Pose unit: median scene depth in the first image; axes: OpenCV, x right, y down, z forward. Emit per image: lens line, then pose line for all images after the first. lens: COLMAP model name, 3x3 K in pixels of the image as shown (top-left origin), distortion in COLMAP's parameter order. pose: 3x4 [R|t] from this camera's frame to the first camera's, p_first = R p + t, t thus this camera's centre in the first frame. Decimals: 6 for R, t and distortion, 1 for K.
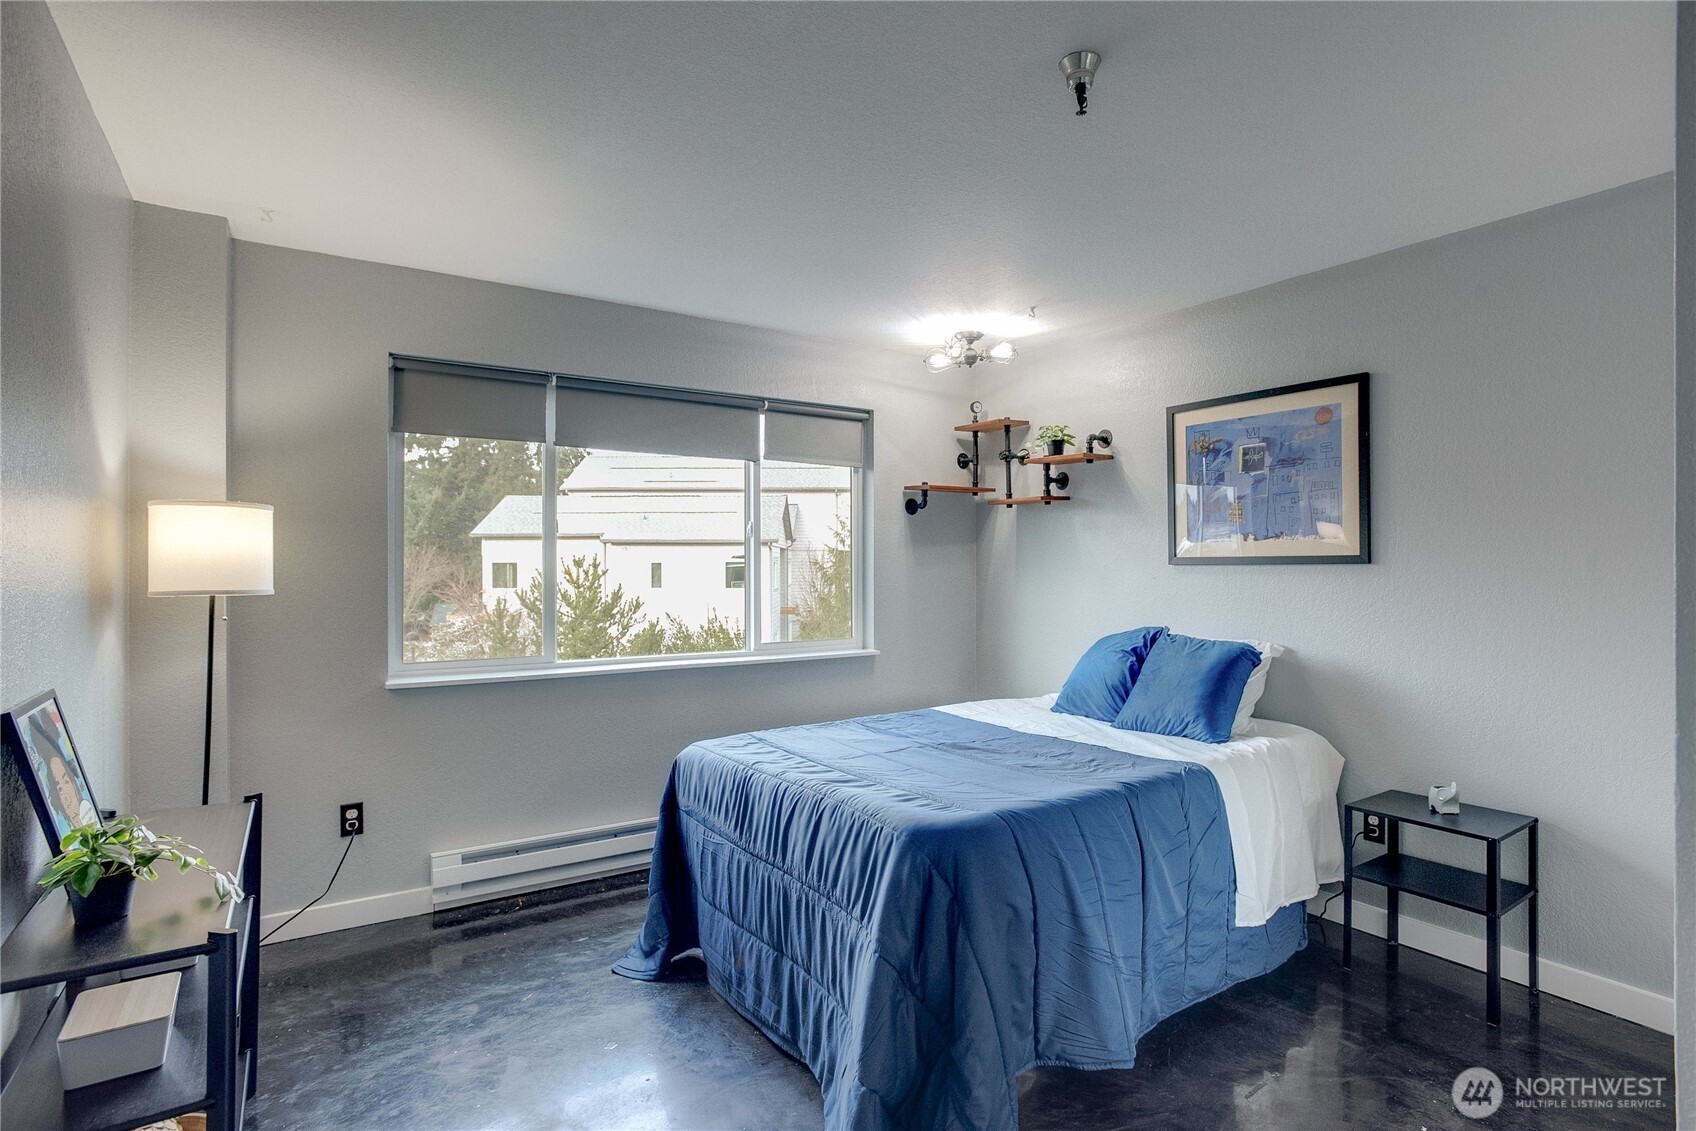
lens RADIAL K [[867.5, 0, 848.3], [0, 867.5, 556.1], [0, 0, 1]] dist [0.003758, 0.000274]
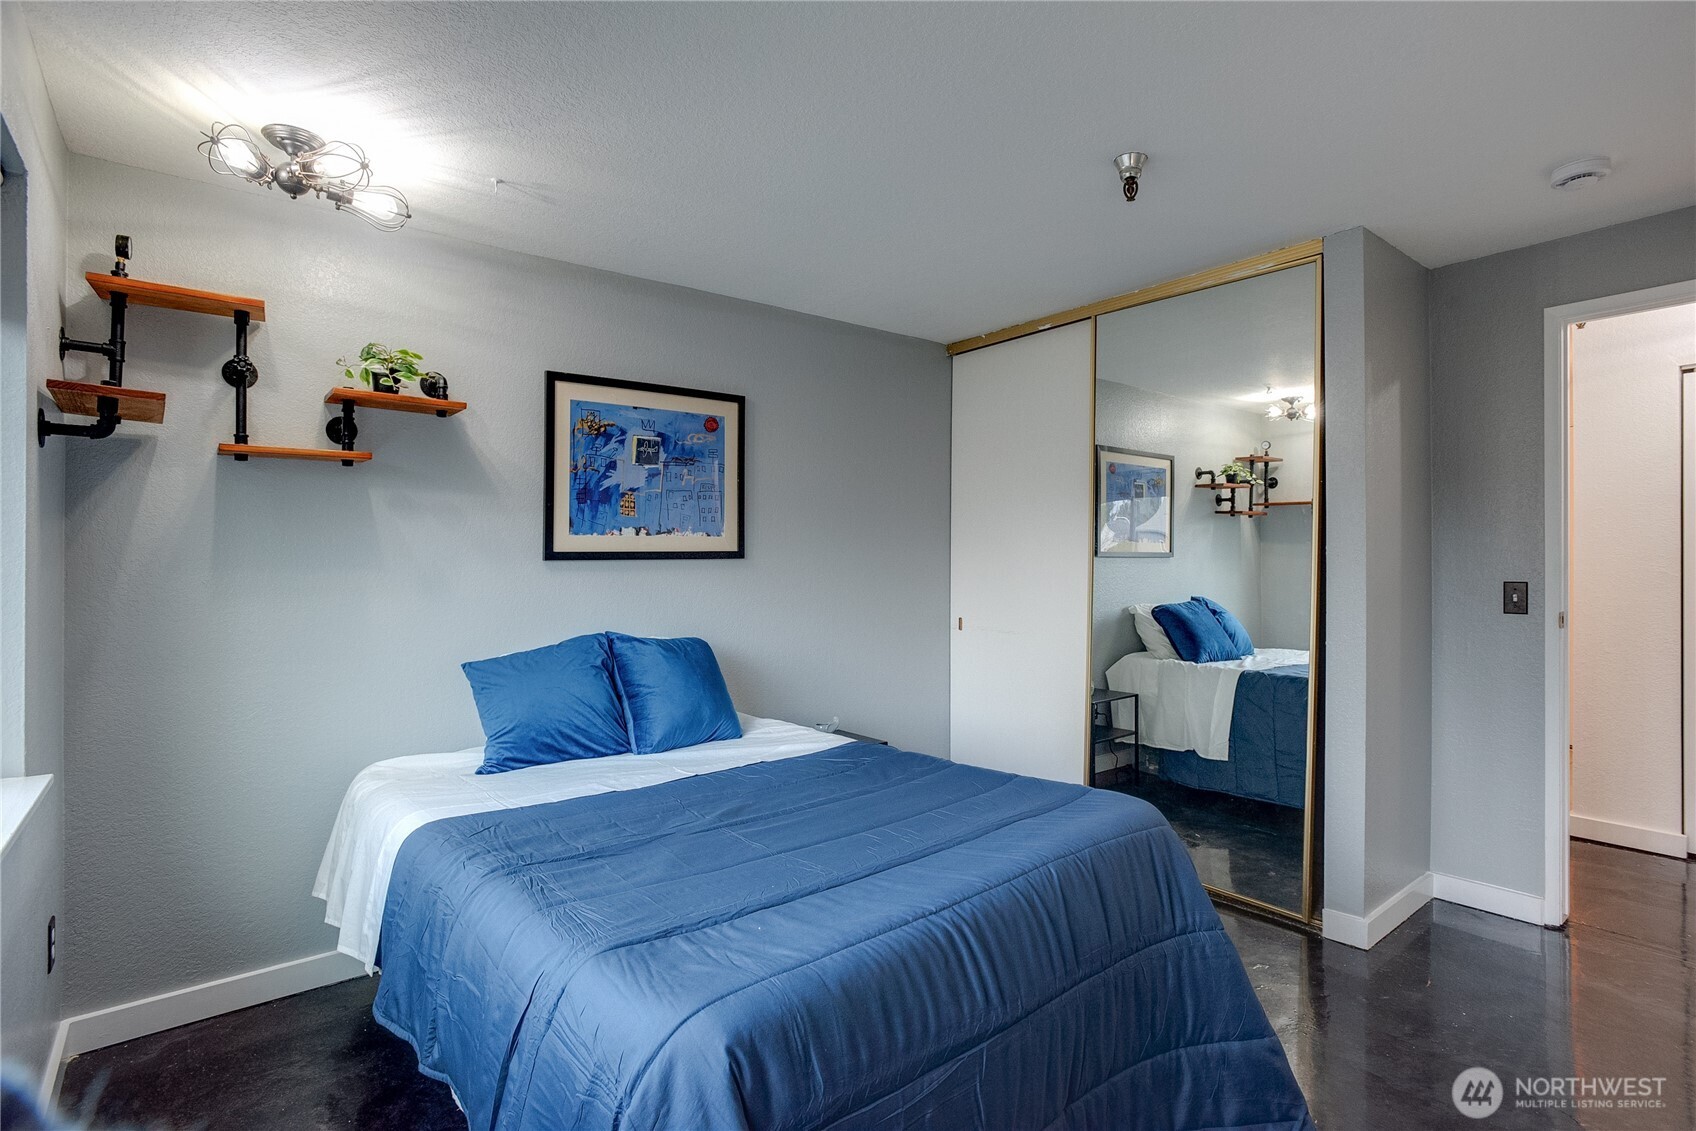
lens RADIAL K [[867.5, 0, 849.6], [0, 867.5, 553.5], [0, 0, 1]] dist [0.003758, 0.000274]
pose [[-0.088223, -0.000805, 0.996100, -0.523737], [-0.008213, 0.999966, 0.000081, 0.000656], [-0.996067, -0.008174, -0.088227, 0.853843]]
